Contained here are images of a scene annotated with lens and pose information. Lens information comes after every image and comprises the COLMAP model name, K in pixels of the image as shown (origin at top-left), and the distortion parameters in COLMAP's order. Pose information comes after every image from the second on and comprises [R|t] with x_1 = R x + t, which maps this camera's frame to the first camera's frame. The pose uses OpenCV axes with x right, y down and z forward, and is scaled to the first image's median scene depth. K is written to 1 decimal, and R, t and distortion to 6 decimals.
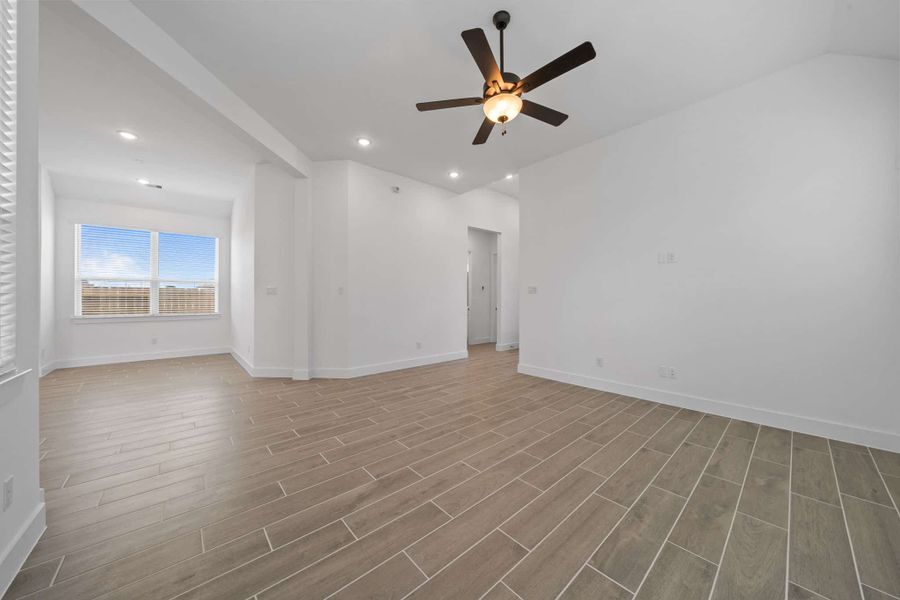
lens RADIAL K [[307.6, 0, 451.3], [0, 307.6, 296.4], [0, 0, 1]] dist [-0.005783, -0.000100]
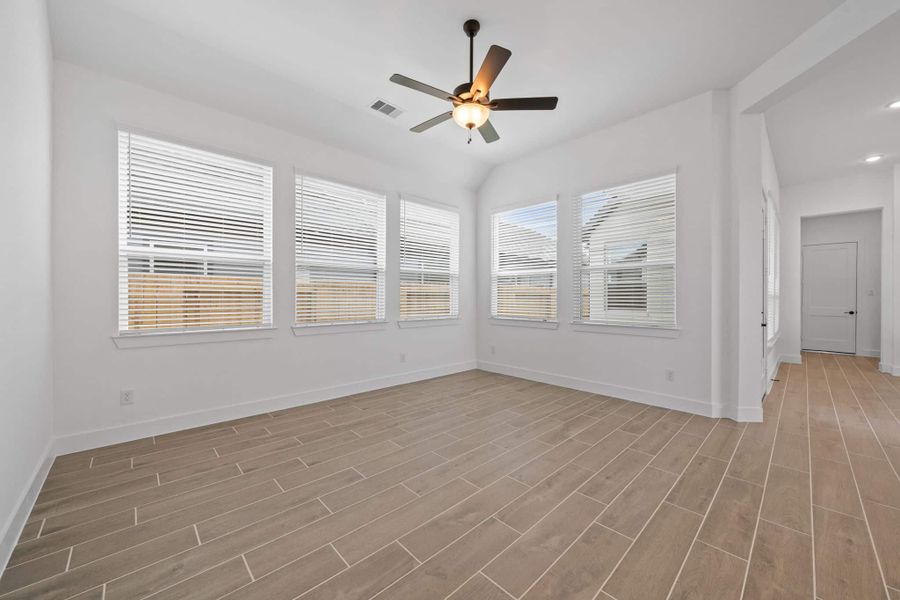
lens RADIAL K [[344.9, 0, 448.3], [0, 344.9, 300.5], [0, 0, 1]] dist [-0.003422, -0.000070]
pose [[-0.999591, -0.002169, -0.028517, 0.238870], [-0.002146, 0.999997, -0.000849, 0.014408], [0.028519, -0.000788, -0.999593, 1.879001]]
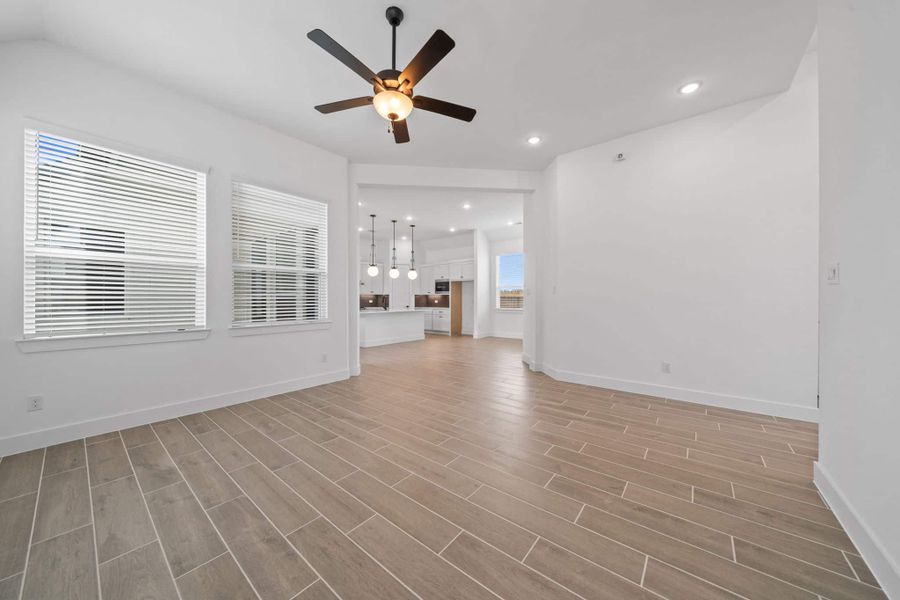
lens RADIAL K [[307.6, 0, 449.3], [0, 307.6, 301.1], [0, 0, 1]] dist [-0.005783, -0.000100]
pose [[0.166758, 0.009258, -0.985954, 1.011771], [0.008293, 0.999907, 0.010792, 0.001571], [0.985963, -0.009976, 0.166666, 0.878554]]
